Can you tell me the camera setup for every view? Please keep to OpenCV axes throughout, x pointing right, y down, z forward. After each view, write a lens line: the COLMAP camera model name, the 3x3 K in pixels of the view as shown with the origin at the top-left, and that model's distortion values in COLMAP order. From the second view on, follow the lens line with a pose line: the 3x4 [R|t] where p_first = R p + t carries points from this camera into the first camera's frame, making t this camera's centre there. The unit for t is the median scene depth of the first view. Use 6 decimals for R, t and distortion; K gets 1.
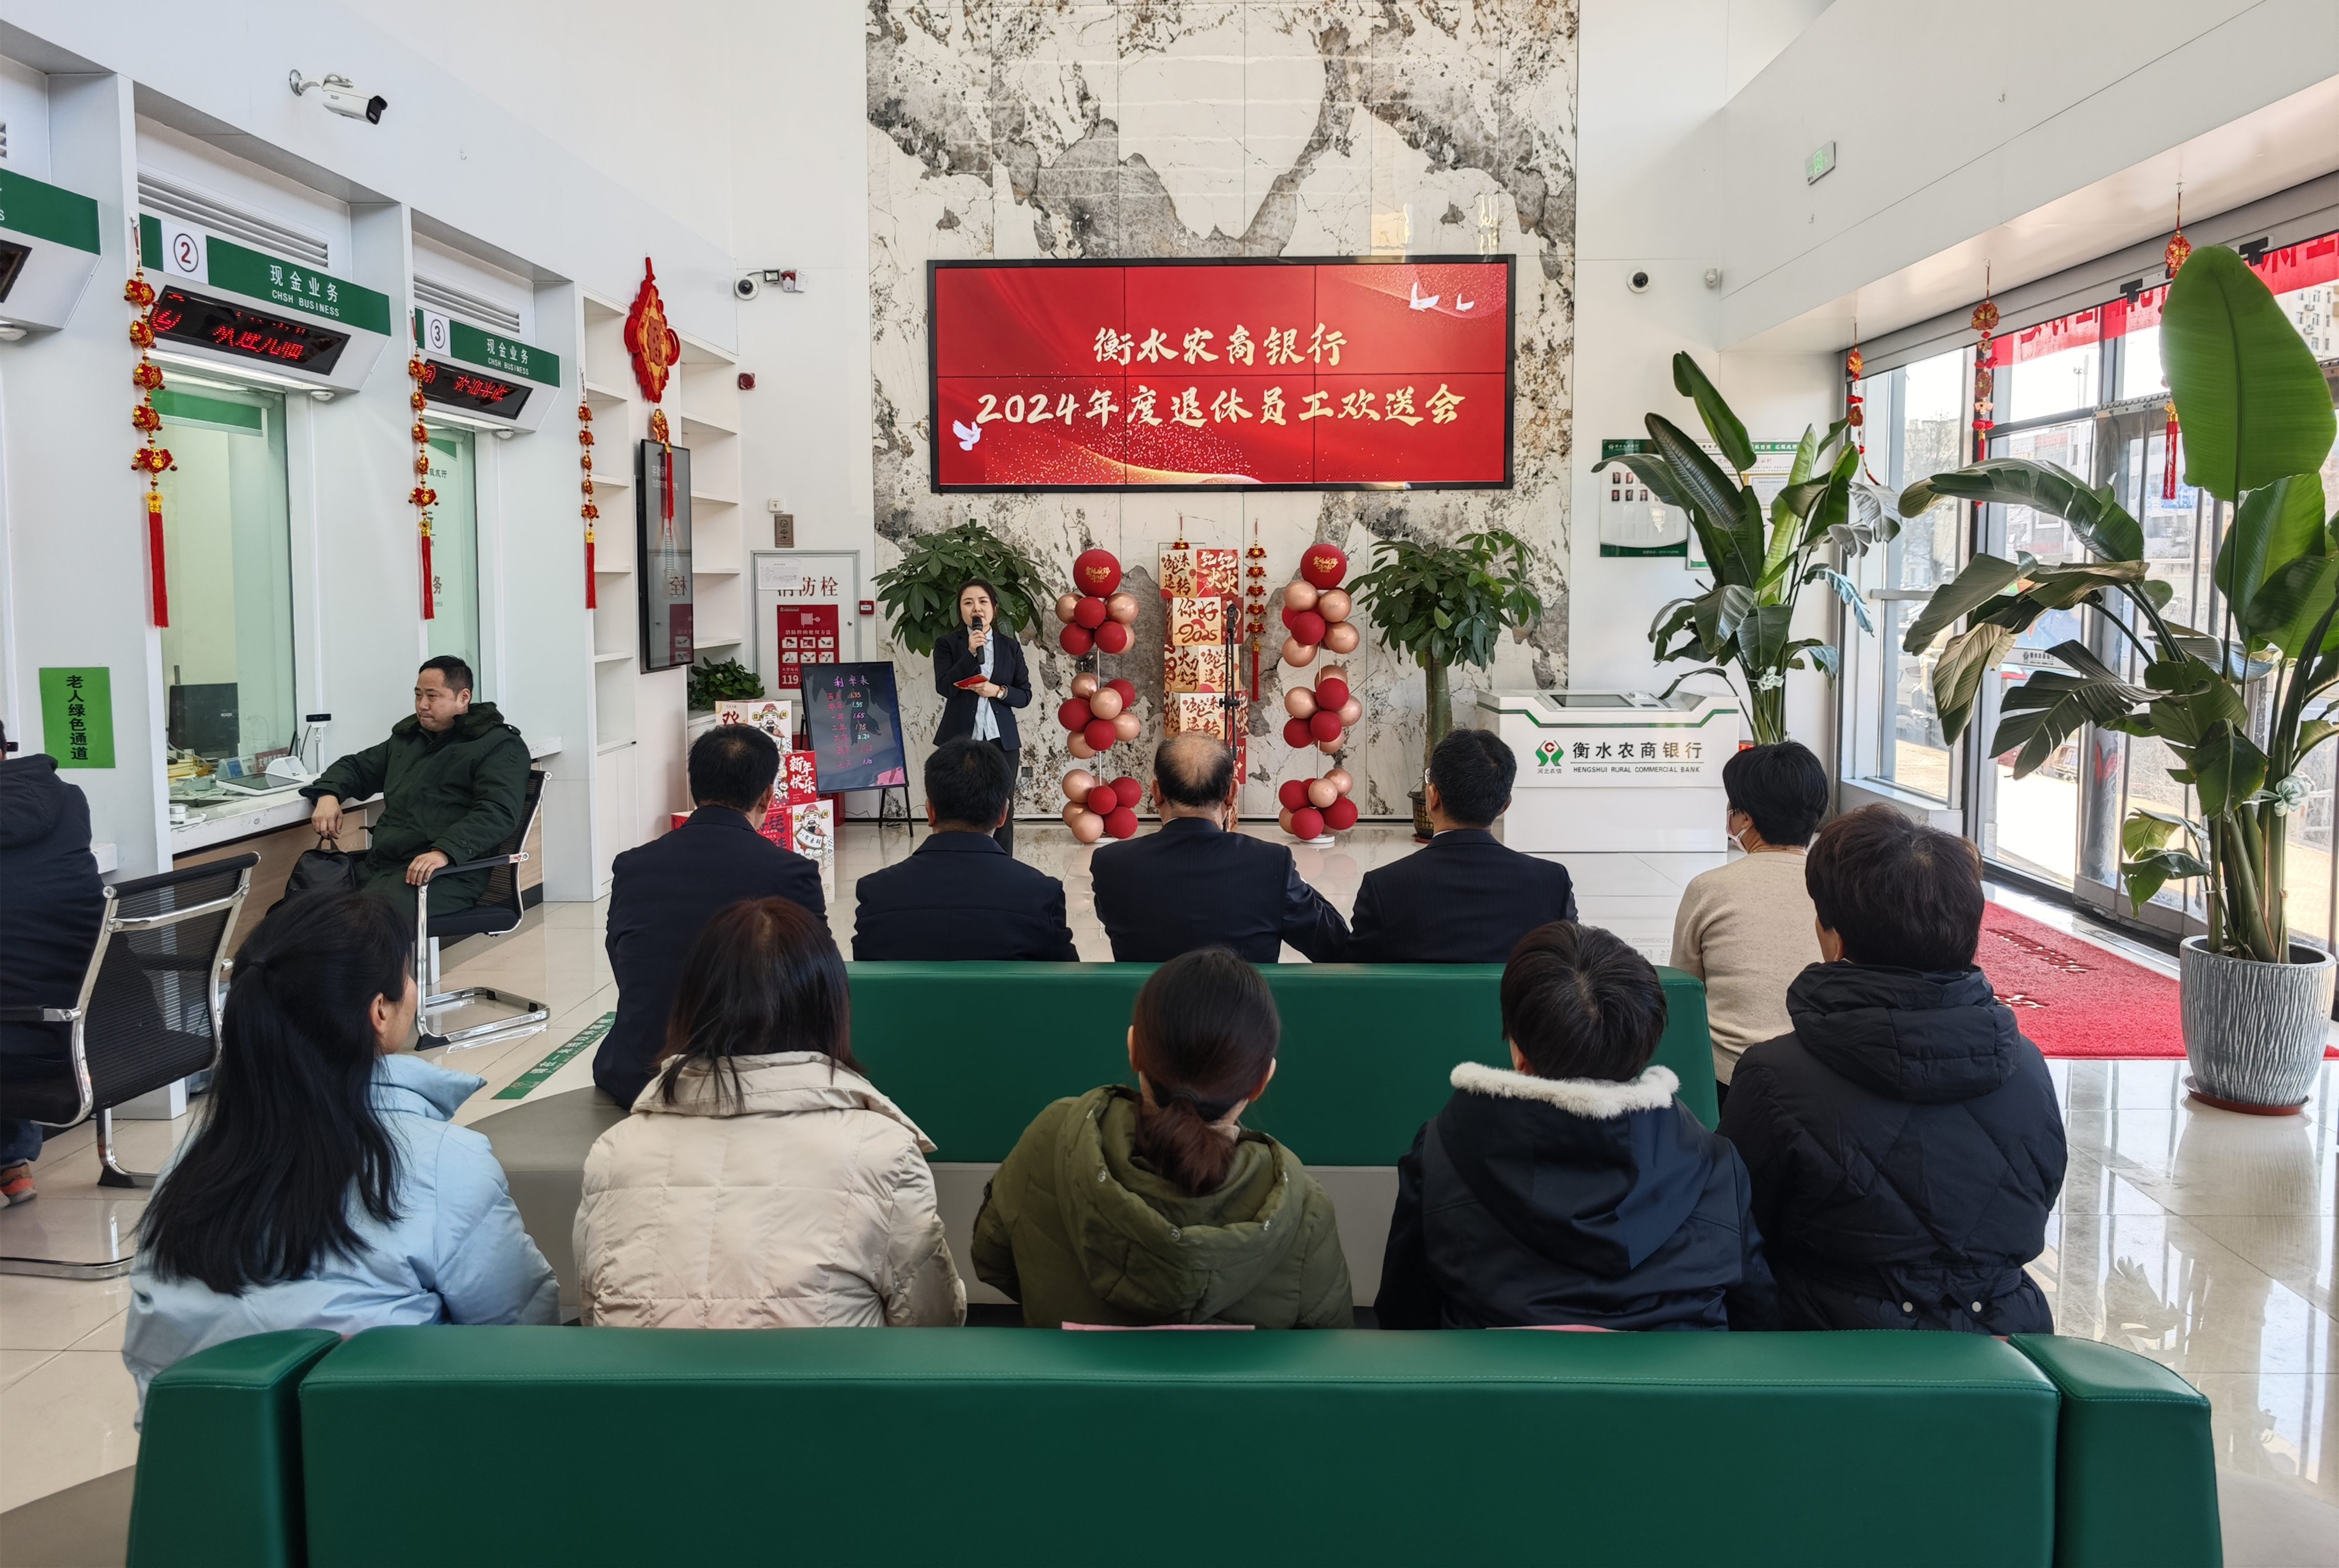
lens RADIAL K [[1769.6, 0, 1166.6], [0, 1769.6, 715.2], [0, 0, 1]] dist [0.033376, -0.005555]
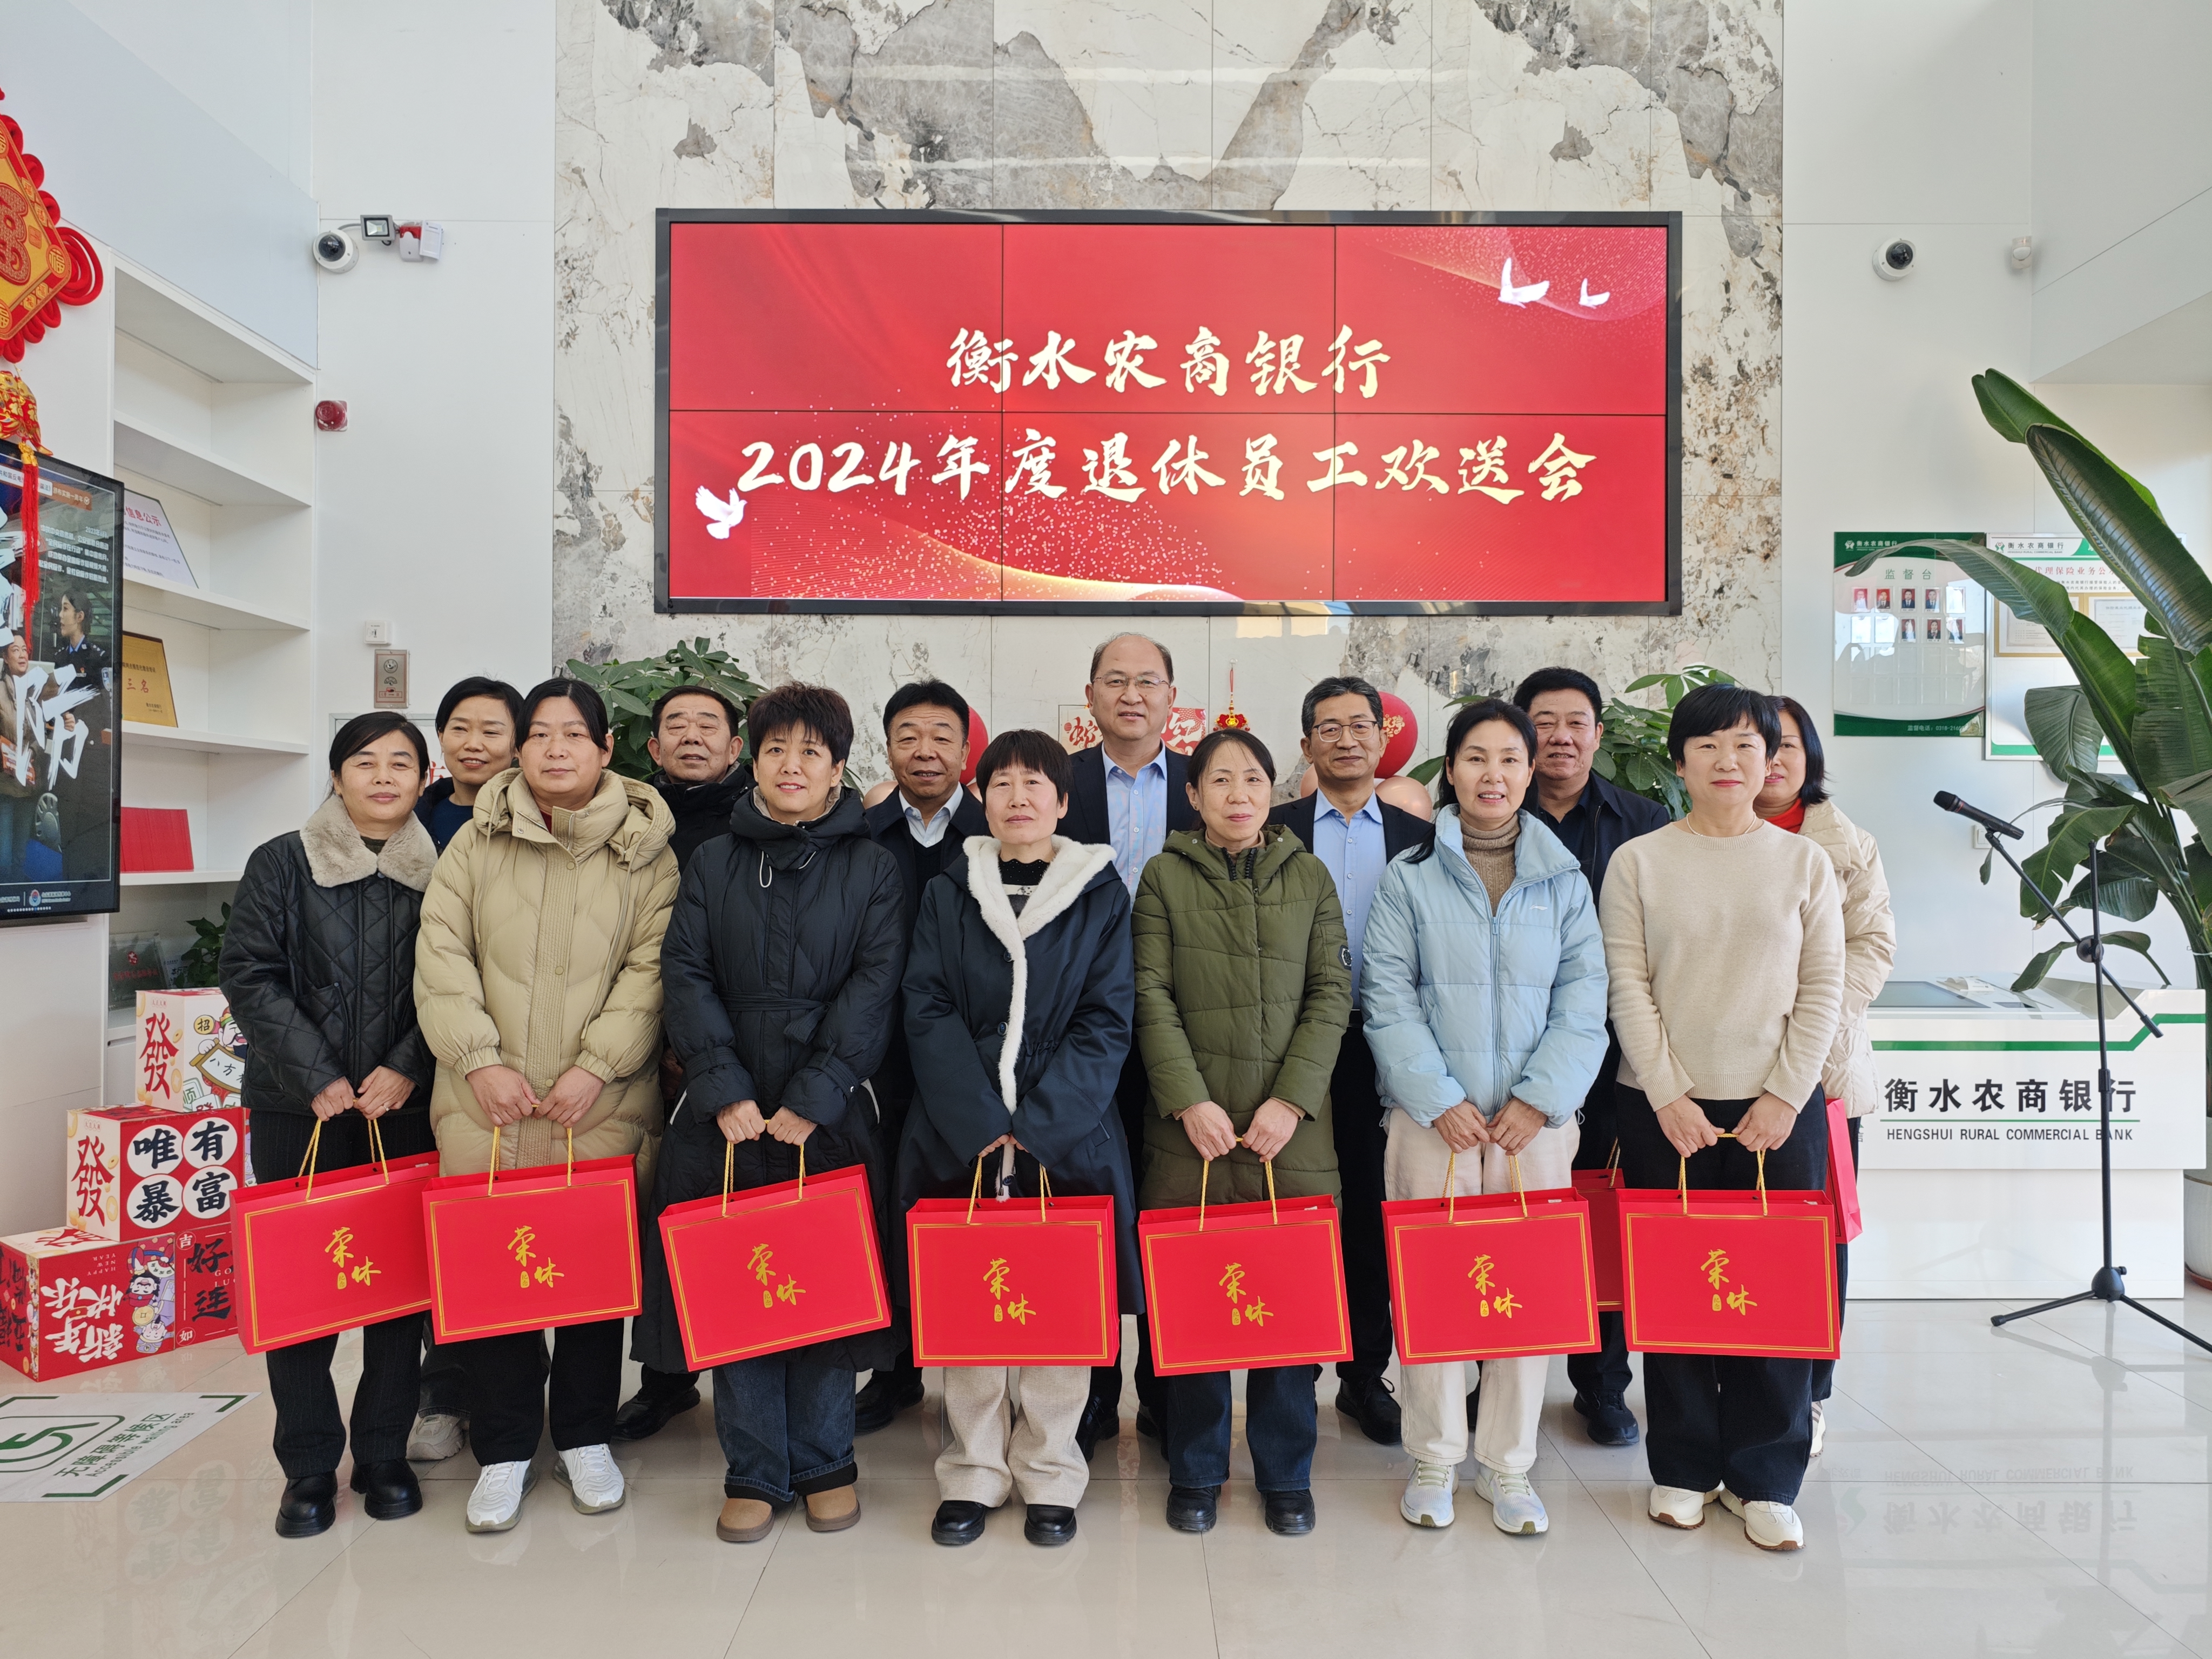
lens RADIAL K [[1567.7, 0, 1109.1], [0, 1567.7, 830.7], [0, 0, 1]] dist [-0.007736, 0.007639]
pose [[0.999478, 0.007183, 0.031498, -0.003865], [-0.004332, 0.995965, -0.089640, -0.012835], [-0.032015, 0.089457, 0.995476, 0.511731]]
